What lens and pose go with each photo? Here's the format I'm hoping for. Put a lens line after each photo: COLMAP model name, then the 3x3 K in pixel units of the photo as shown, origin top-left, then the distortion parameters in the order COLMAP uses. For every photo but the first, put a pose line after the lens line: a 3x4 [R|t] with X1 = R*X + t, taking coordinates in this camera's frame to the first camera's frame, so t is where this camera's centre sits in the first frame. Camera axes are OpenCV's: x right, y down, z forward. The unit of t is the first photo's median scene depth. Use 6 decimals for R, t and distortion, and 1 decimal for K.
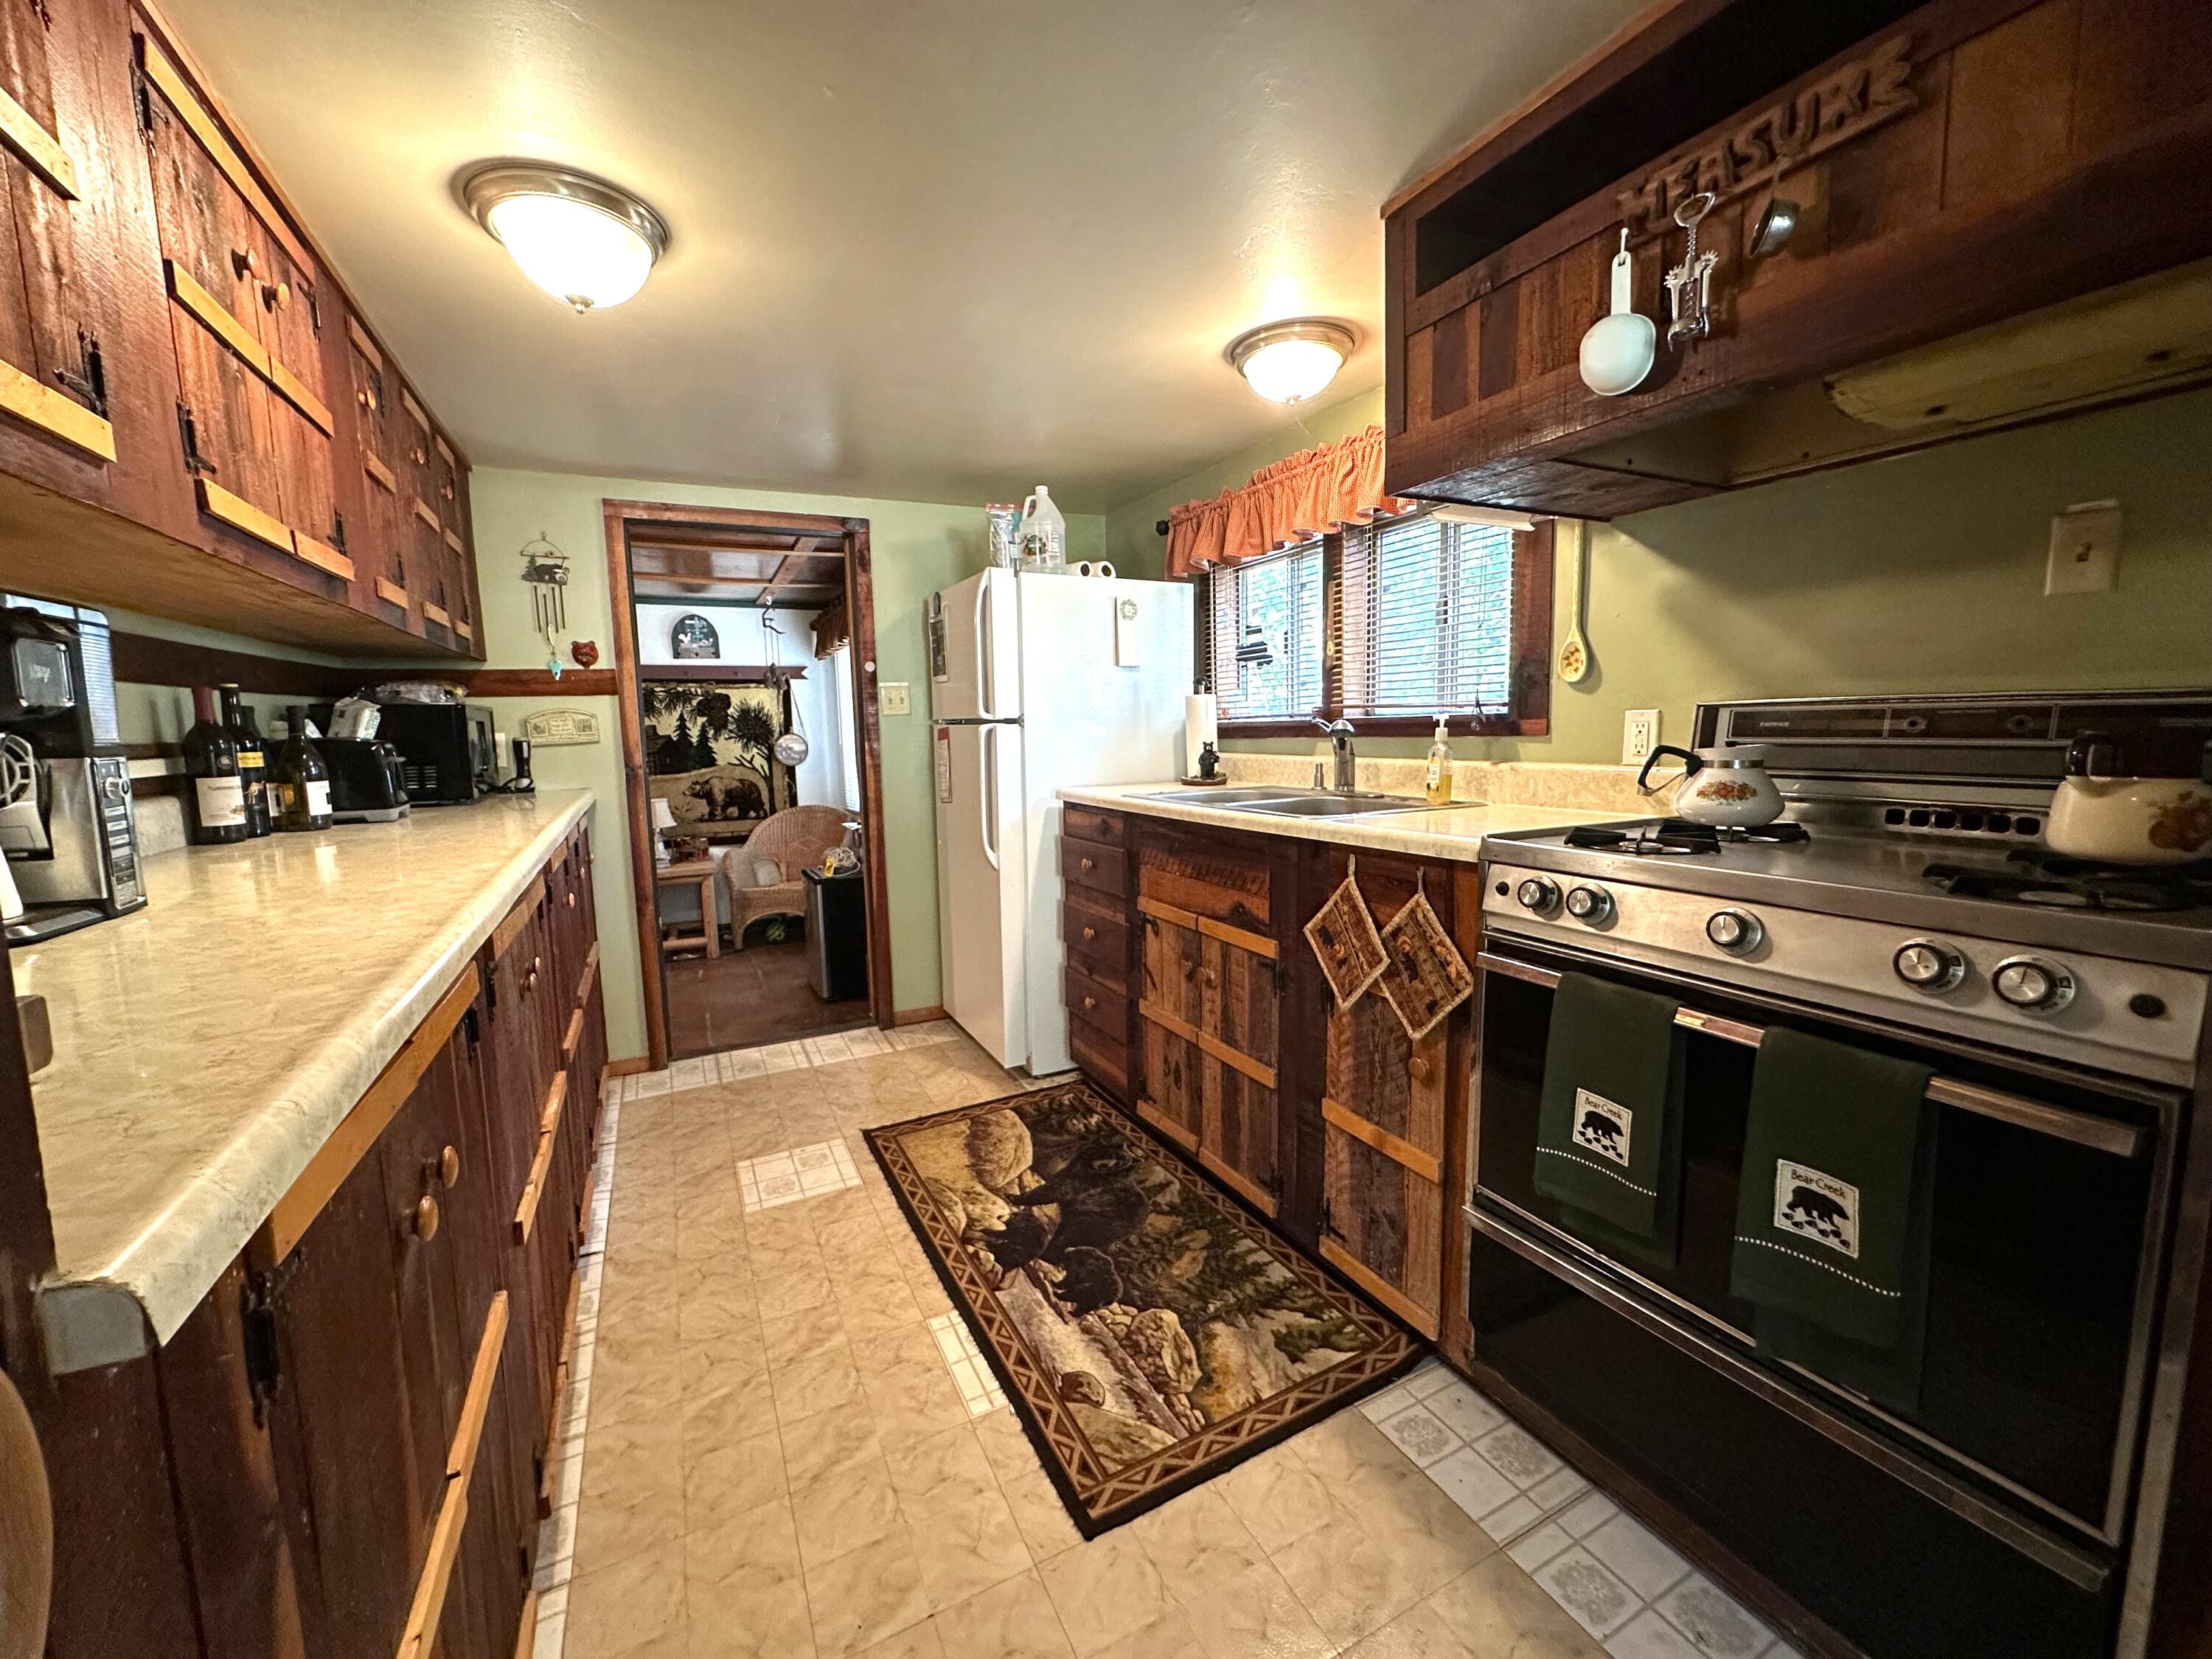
lens RADIAL K [[871.5, 0, 1099.2], [0, 871.5, 829.3], [0, 0, 1]] dist [-0.001213, -0.000185]
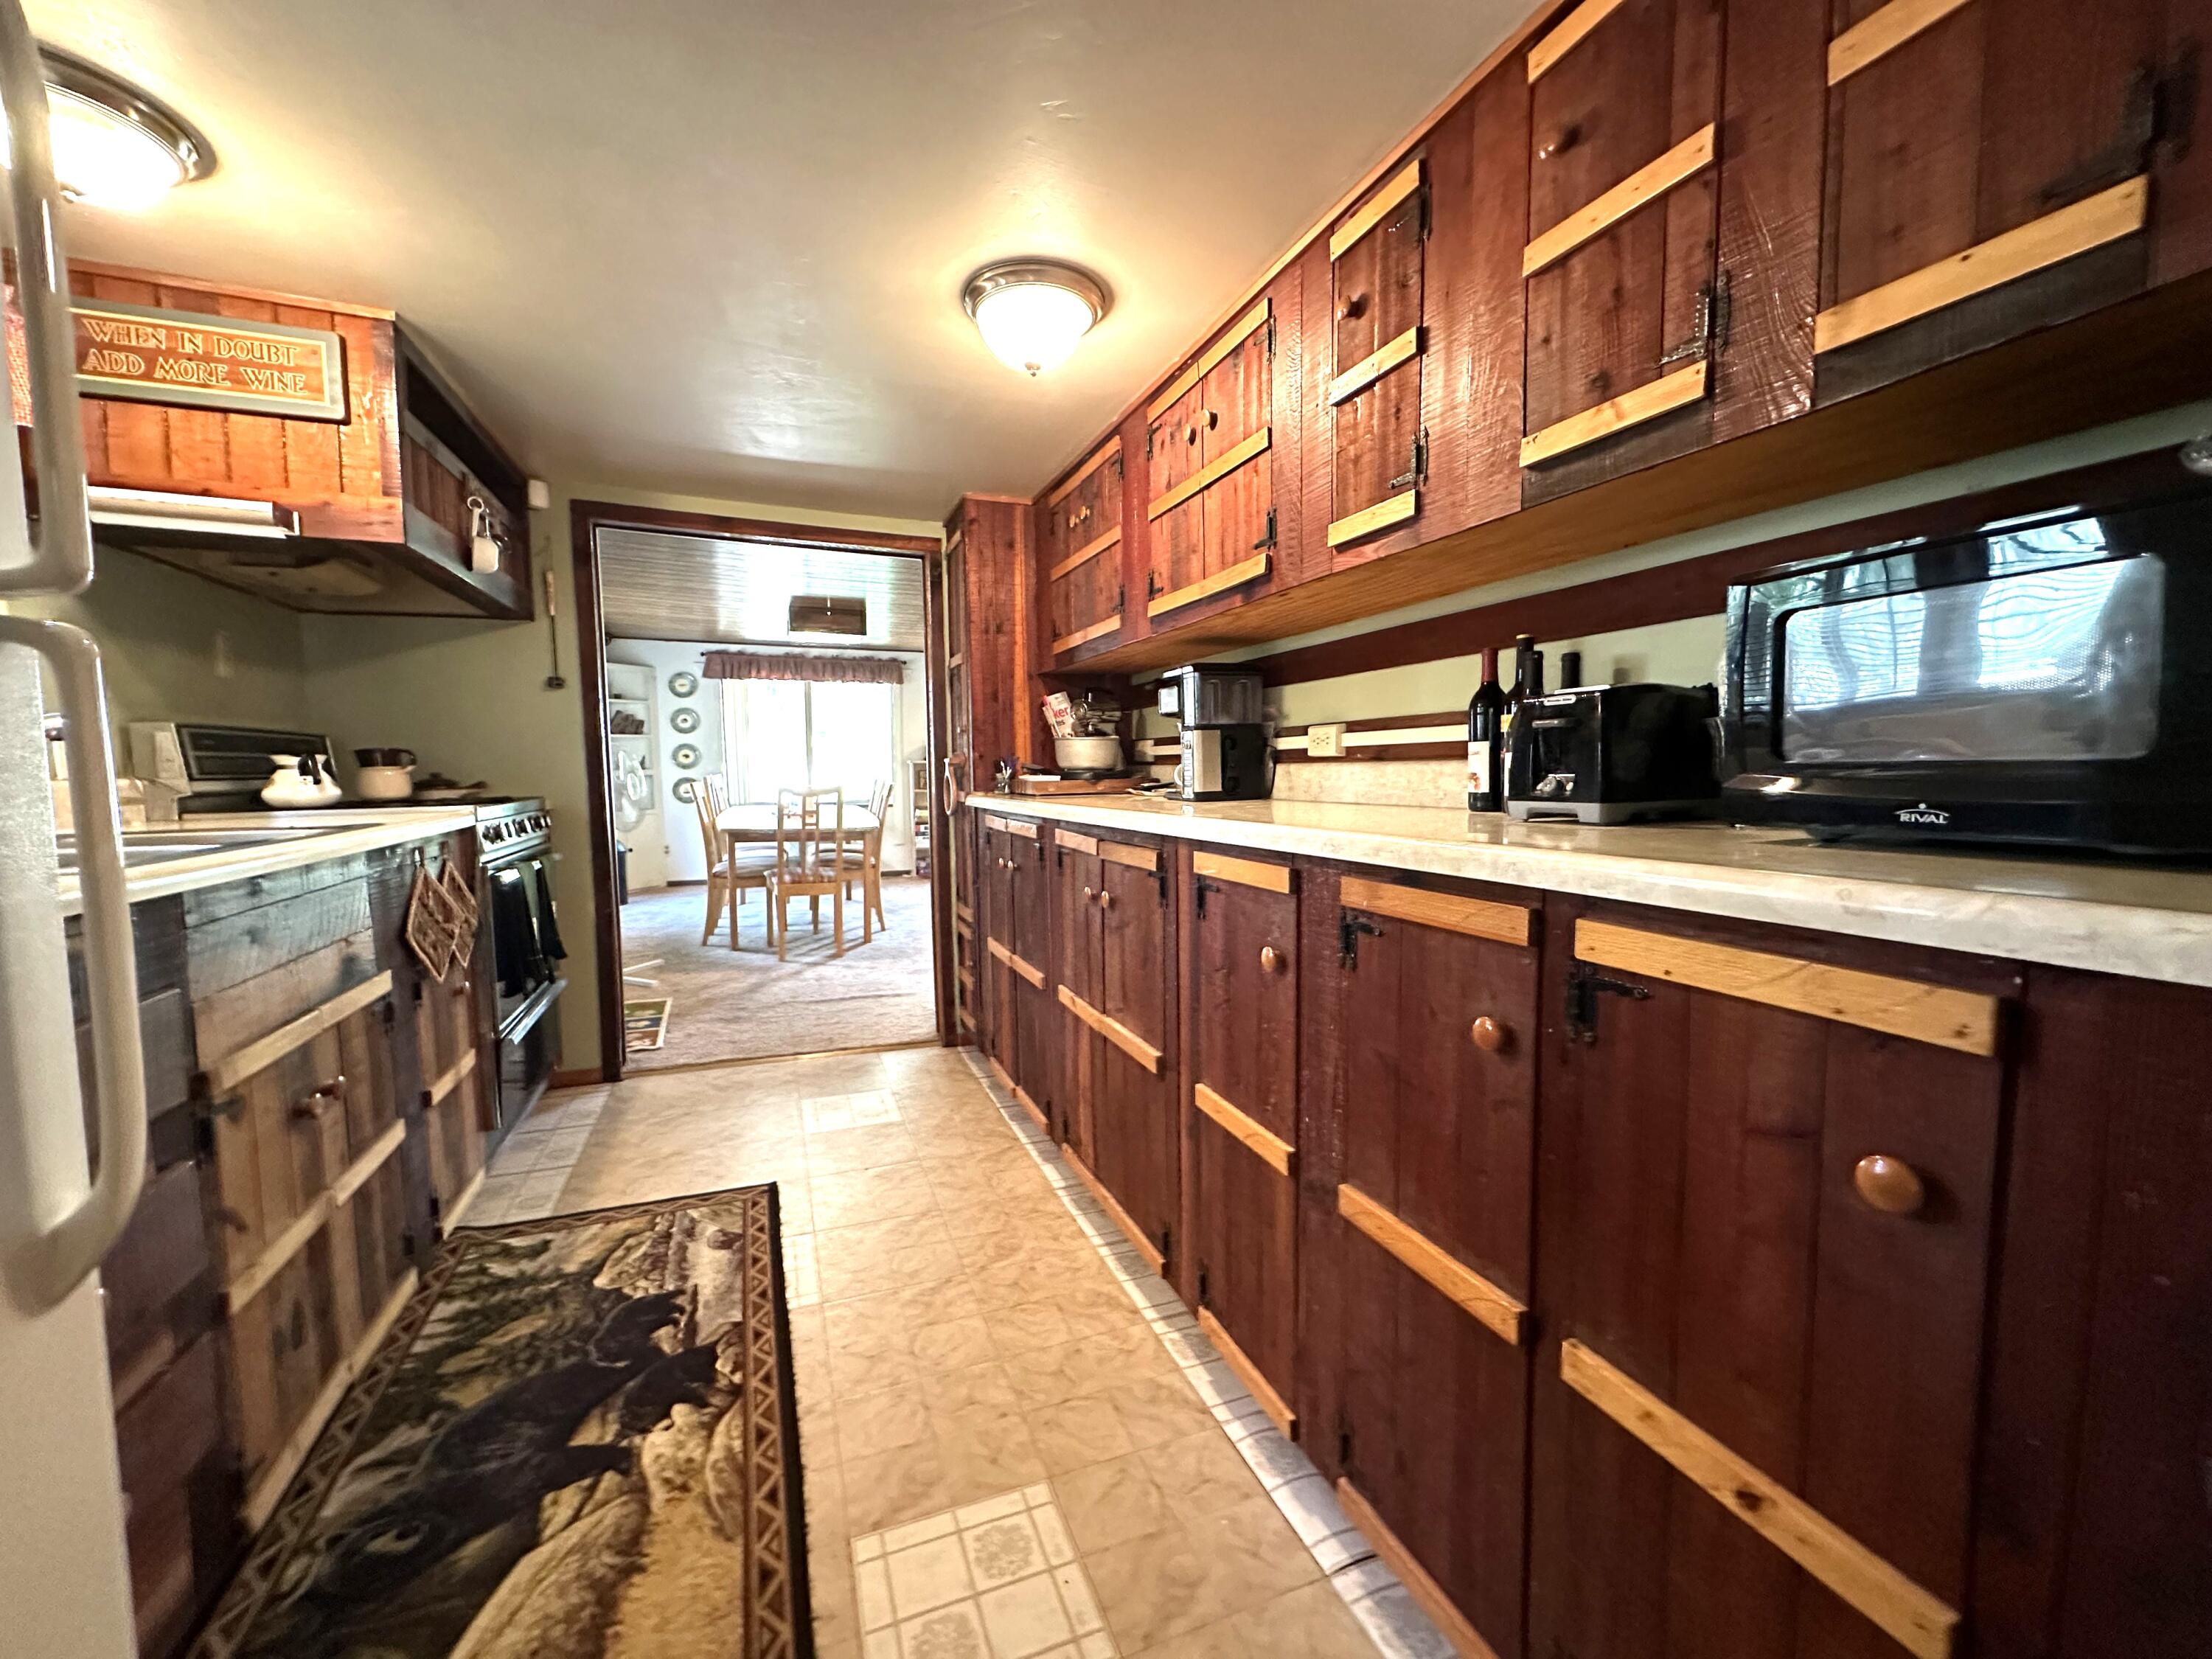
lens RADIAL K [[883.4, 0, 1106.0], [0, 883.4, 827.4], [0, 0, 1]] dist [0.003123, -0.000119]
pose [[-0.995326, 0.024876, 0.093315, -0.602328], [0.042166, 0.981228, 0.188183, -0.150069], [-0.086882, 0.191239, -0.977691, 1.765865]]
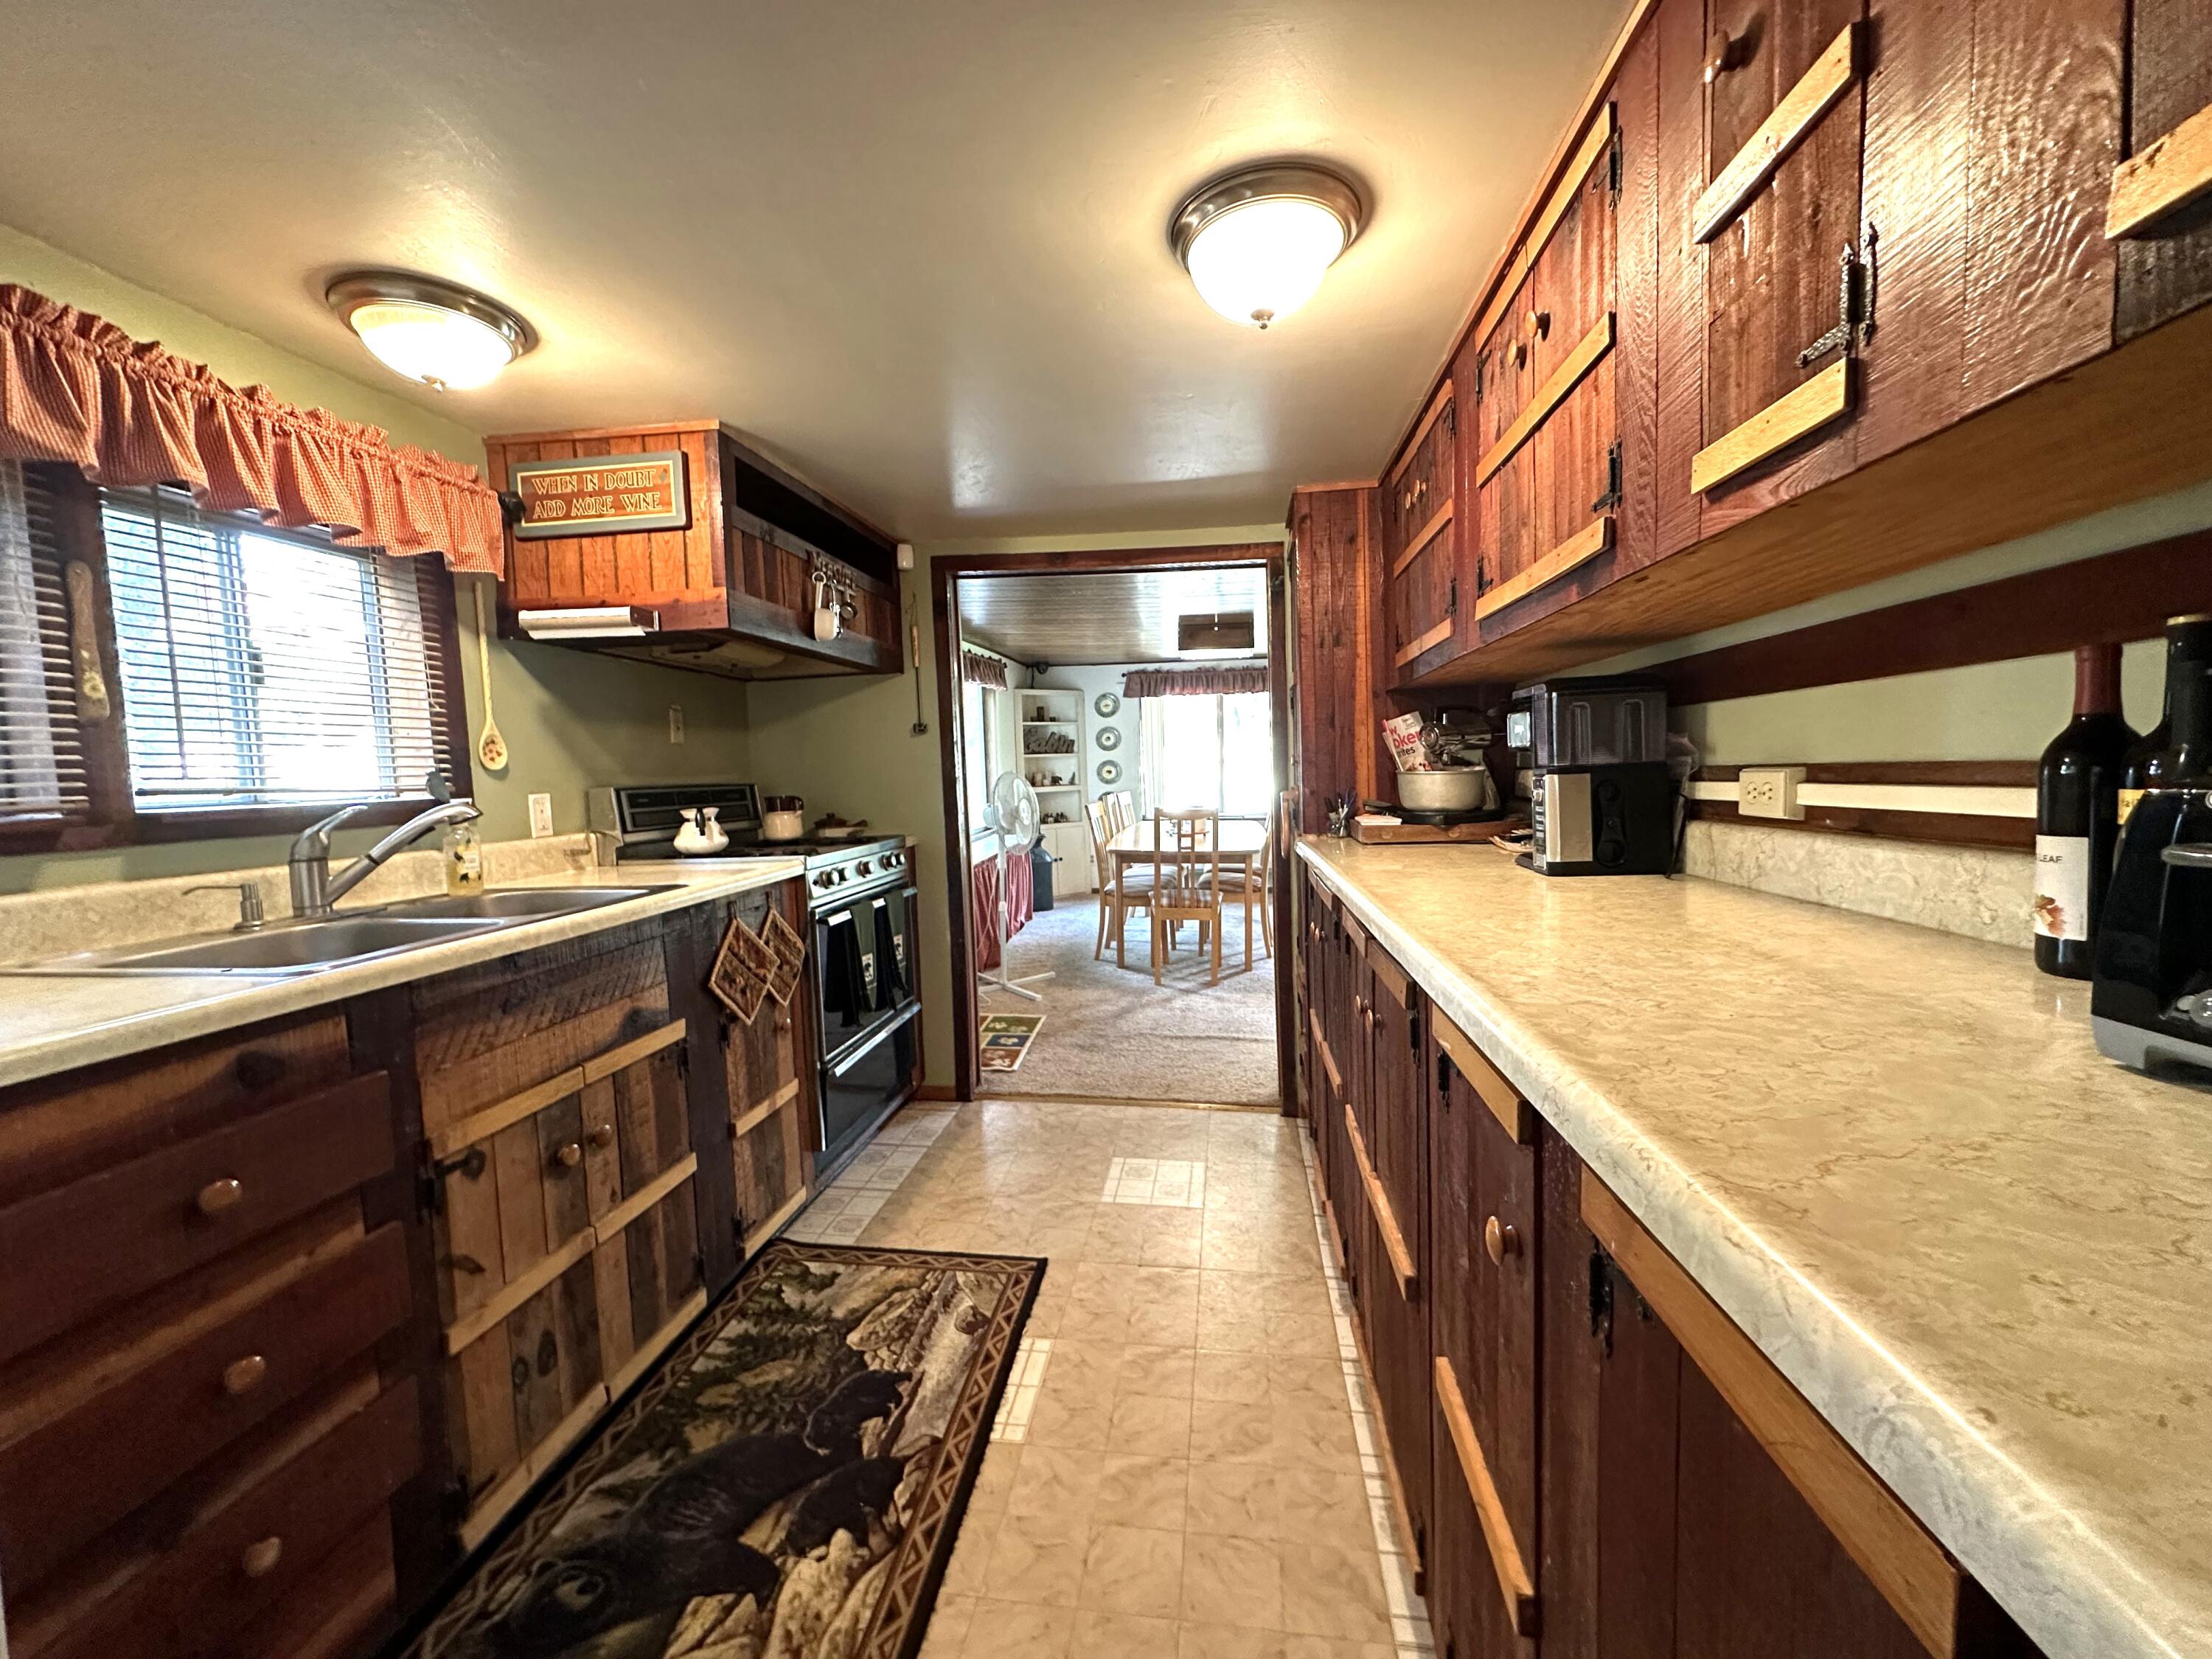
lens RADIAL K [[883.4, 0, 1106.0], [0, 883.4, 827.4], [0, 0, 1]] dist [0.003123, -0.000119]
pose [[-0.822837, 0.009219, 0.568202, -0.747476], [0.115523, 0.981704, 0.151366, -0.176178], [-0.556411, 0.190190, -0.808848, 1.480948]]
